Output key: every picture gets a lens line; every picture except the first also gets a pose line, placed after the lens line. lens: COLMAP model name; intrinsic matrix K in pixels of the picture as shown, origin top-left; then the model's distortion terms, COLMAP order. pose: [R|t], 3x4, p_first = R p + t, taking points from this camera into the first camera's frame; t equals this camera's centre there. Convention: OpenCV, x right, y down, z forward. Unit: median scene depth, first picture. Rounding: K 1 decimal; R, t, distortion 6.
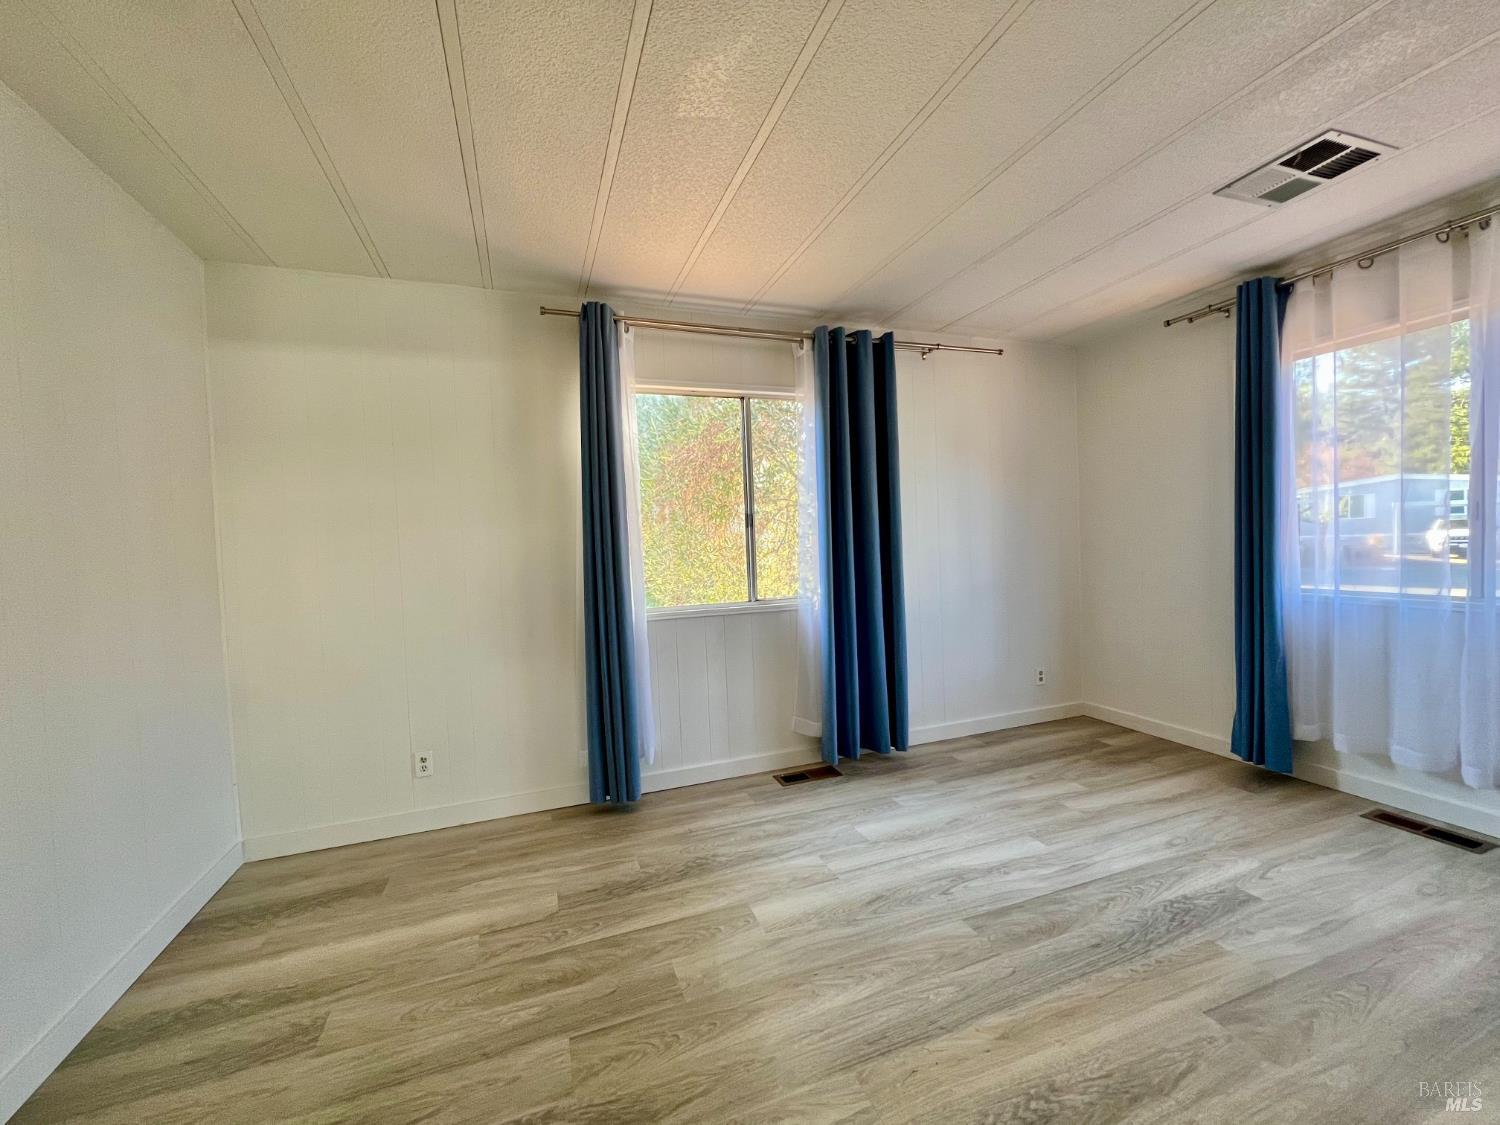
lens RADIAL K [[605.8, 0, 750.4], [0, 605.8, 560.3], [0, 0, 1]] dist [0.000233, 0.000591]
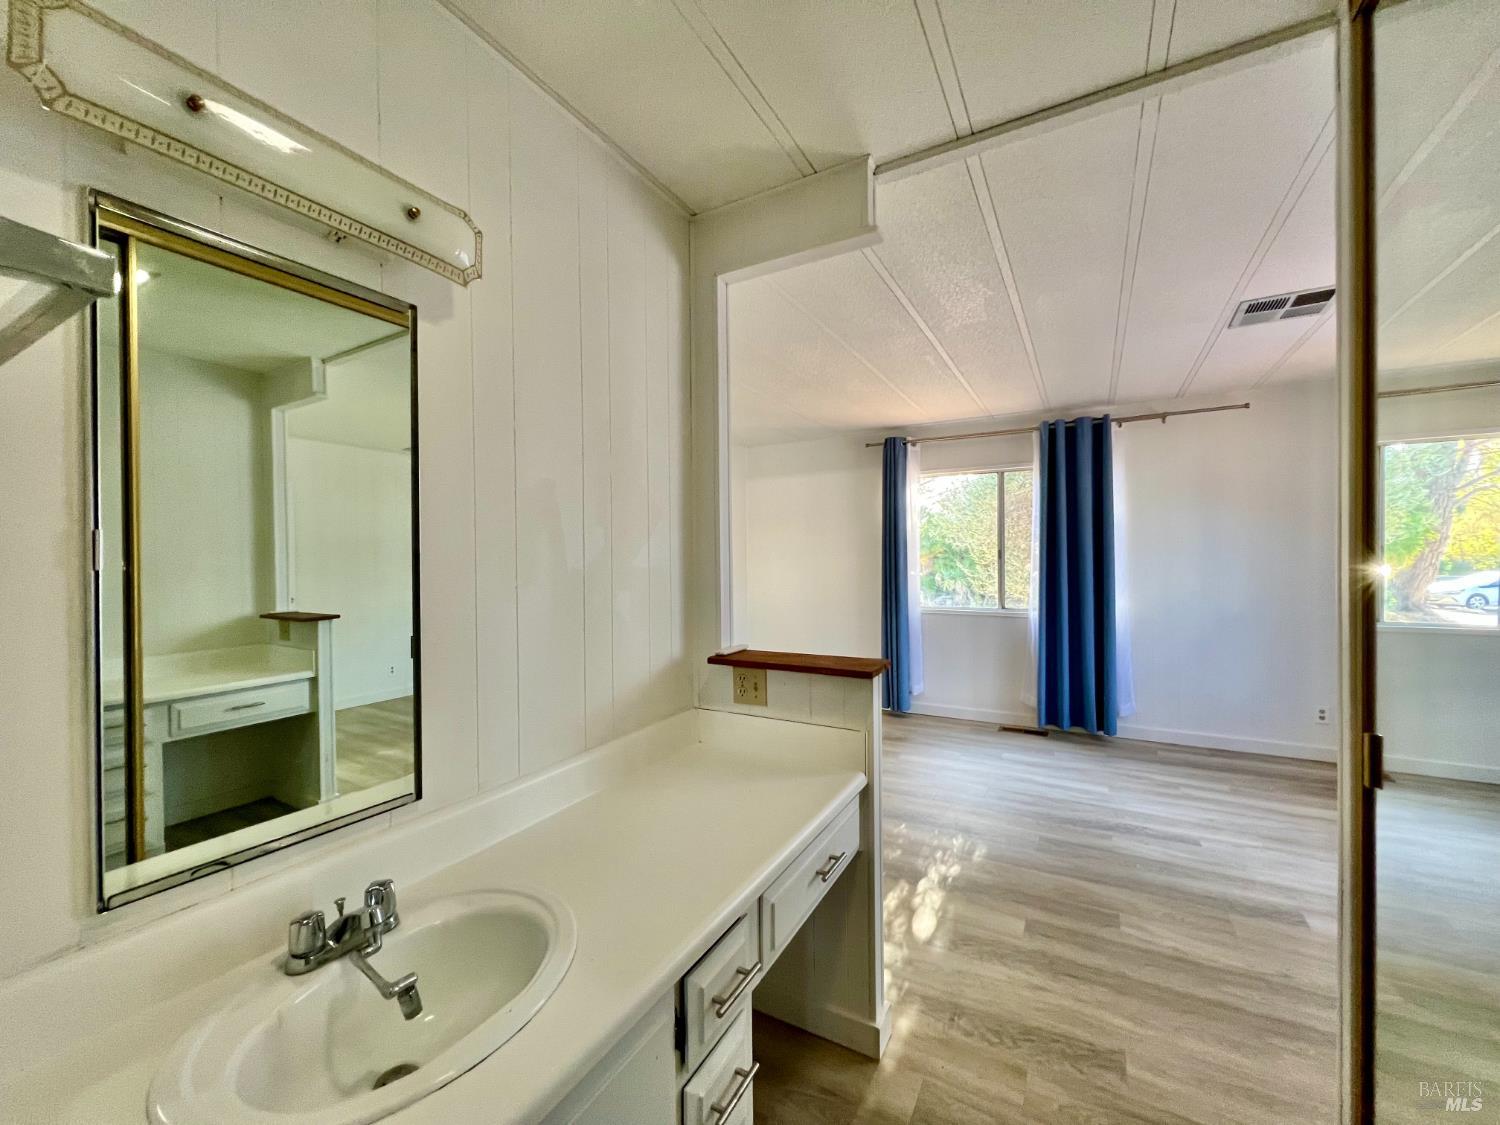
lens RADIAL K [[601.3, 0, 750.0], [0, 601.3, 562.5], [0, 0, 1]] dist [-0.001365, 0.000012]
pose [[0.646325, 0.035737, -0.762225, 0.880804], [-0.037831, 0.999175, 0.014767, -0.053786], [0.762124, 0.019292, 0.647144, -0.511504]]
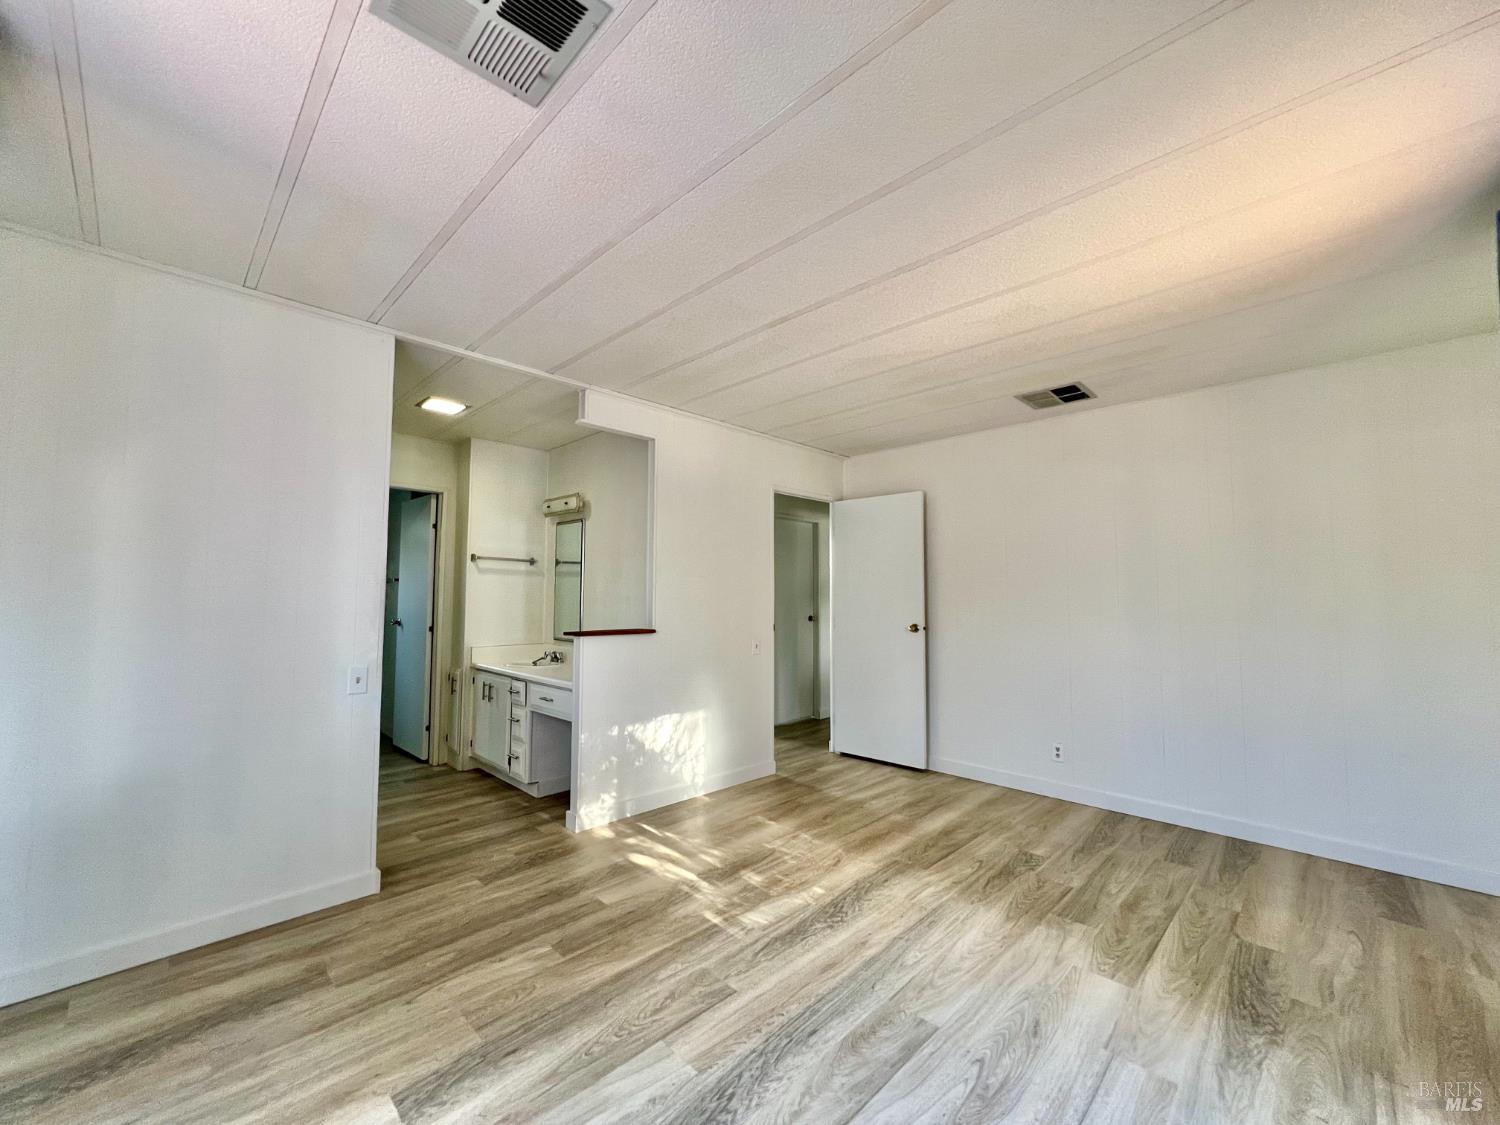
lens RADIAL K [[605.8, 0, 750.4], [0, 605.8, 560.3], [0, 0, 1]] dist [0.000233, 0.000591]
pose [[-0.905958, 0.007438, -0.423302, 0.707013], [0.015424, 0.999762, -0.015443, -0.073495], [0.423086, -0.020519, -0.905857, 1.230182]]
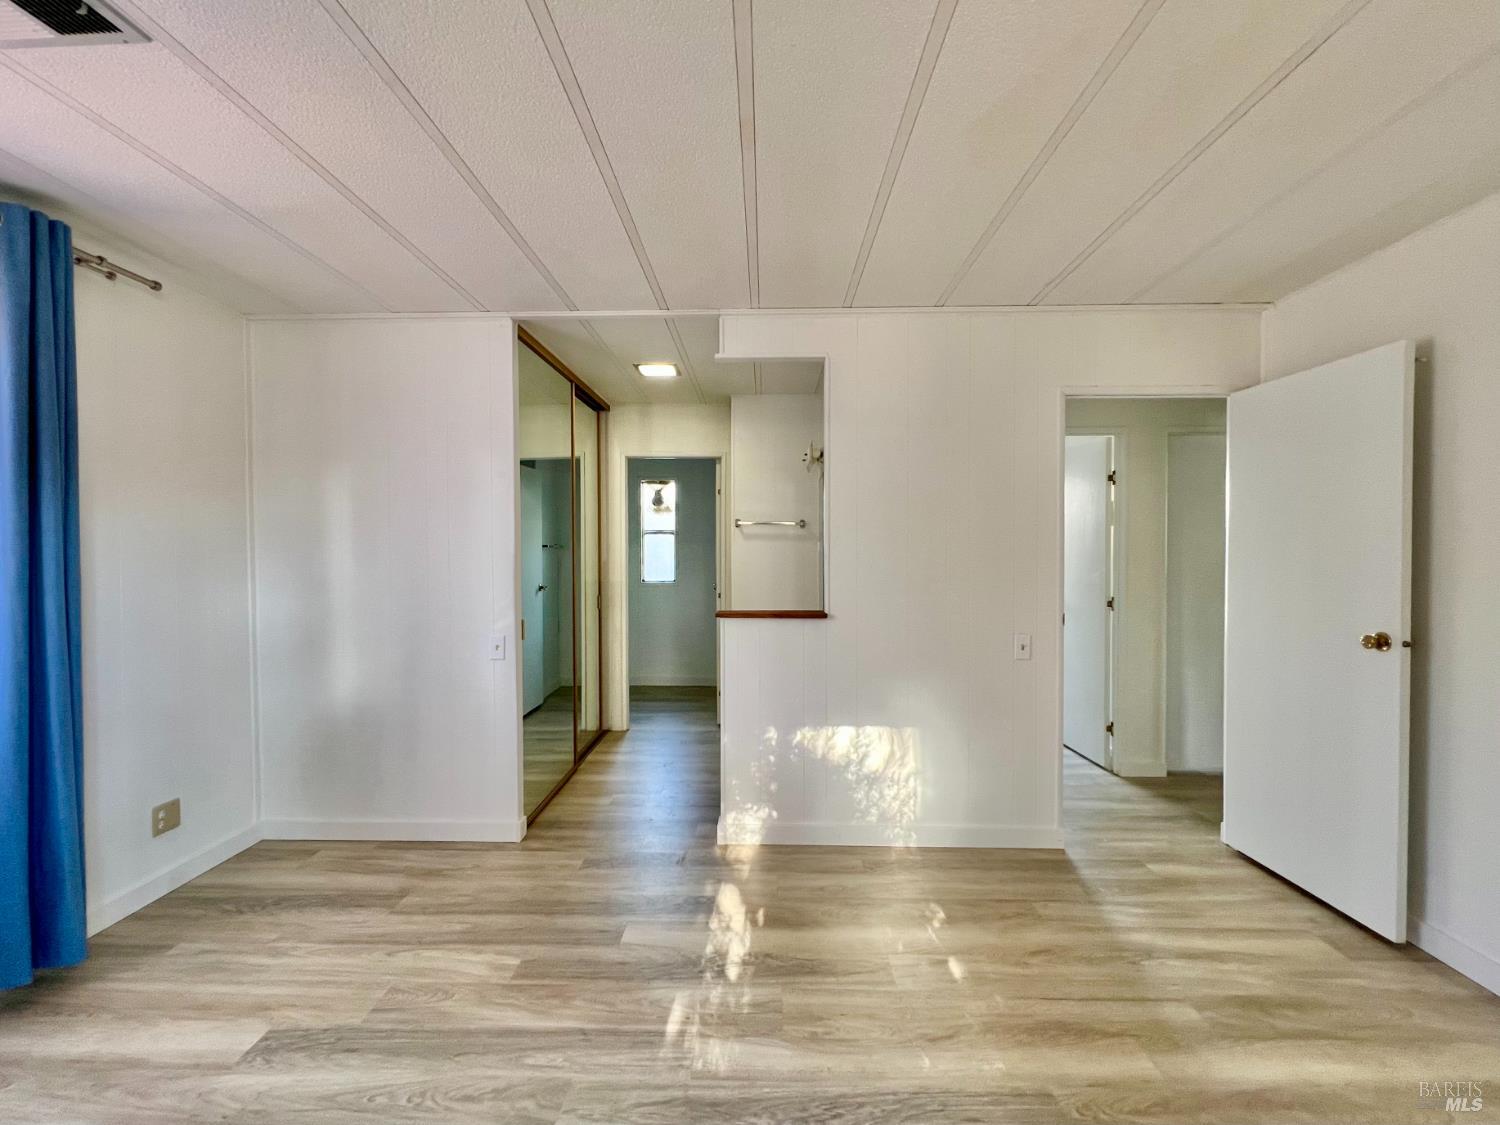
lens RADIAL K [[665.4, 0, 748.1], [0, 665.4, 561.3], [0, 0, 1]] dist [0.000430, 0.000331]
pose [[-0.927700, 0.031138, 0.372027, 0.042174], [0.046981, 0.998331, 0.033595, -0.075806], [-0.370359, 0.048645, -0.927614, 1.002457]]
